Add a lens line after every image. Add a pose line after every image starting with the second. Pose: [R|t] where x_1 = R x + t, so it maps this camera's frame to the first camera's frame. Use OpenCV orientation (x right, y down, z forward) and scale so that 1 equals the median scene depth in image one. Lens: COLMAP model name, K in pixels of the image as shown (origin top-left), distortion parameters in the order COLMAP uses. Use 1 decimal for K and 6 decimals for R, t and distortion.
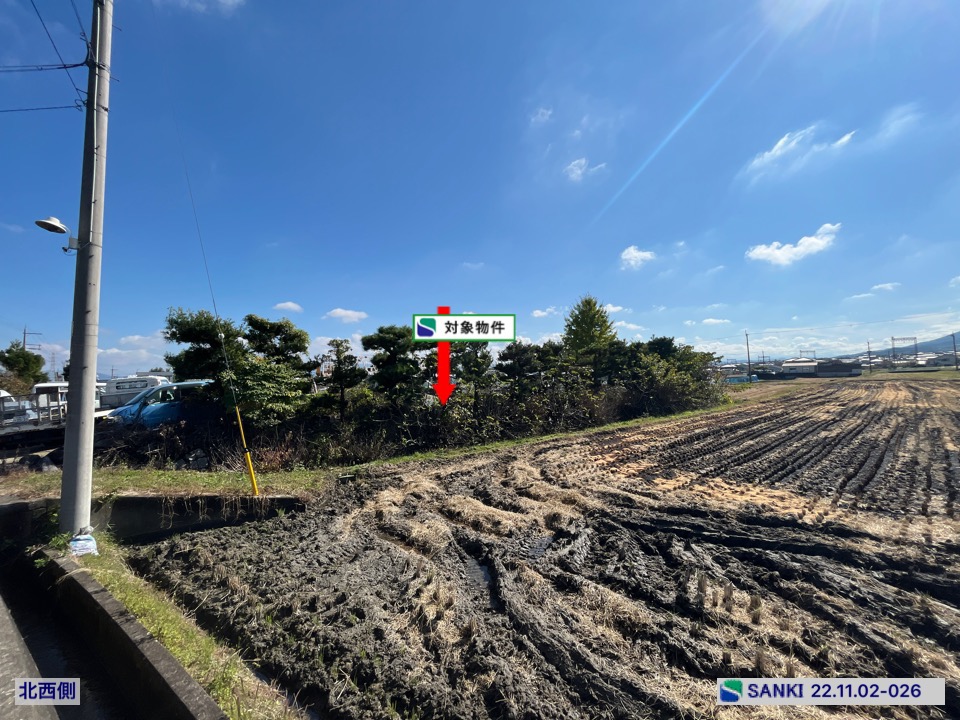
lens RADIAL K [[386.0, 0, 479.5], [0, 386.0, 362.9], [0, 0, 1]] dist [-0.006226, -0.000012]
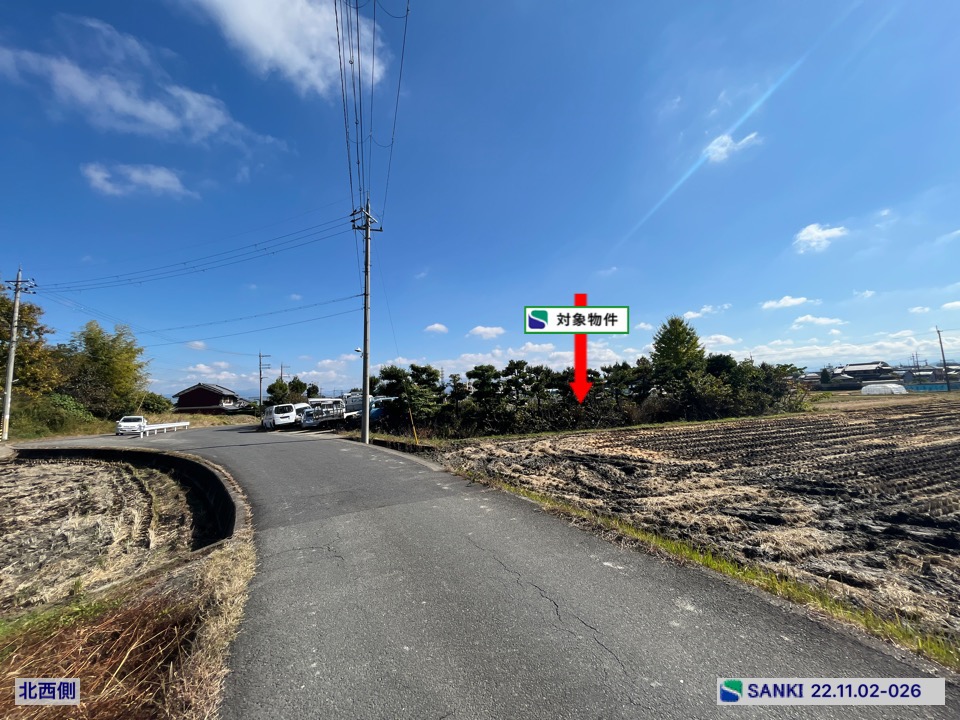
lens RADIAL K [[386.0, 0, 476.0], [0, 386.0, 368.5], [0, 0, 1]] dist [-0.006226, -0.000012]
pose [[0.934014, -0.037630, -0.355250, 0.452925], [0.031844, 0.999248, -0.022122, -0.050312], [0.355816, 0.009350, 0.934509, -0.802476]]
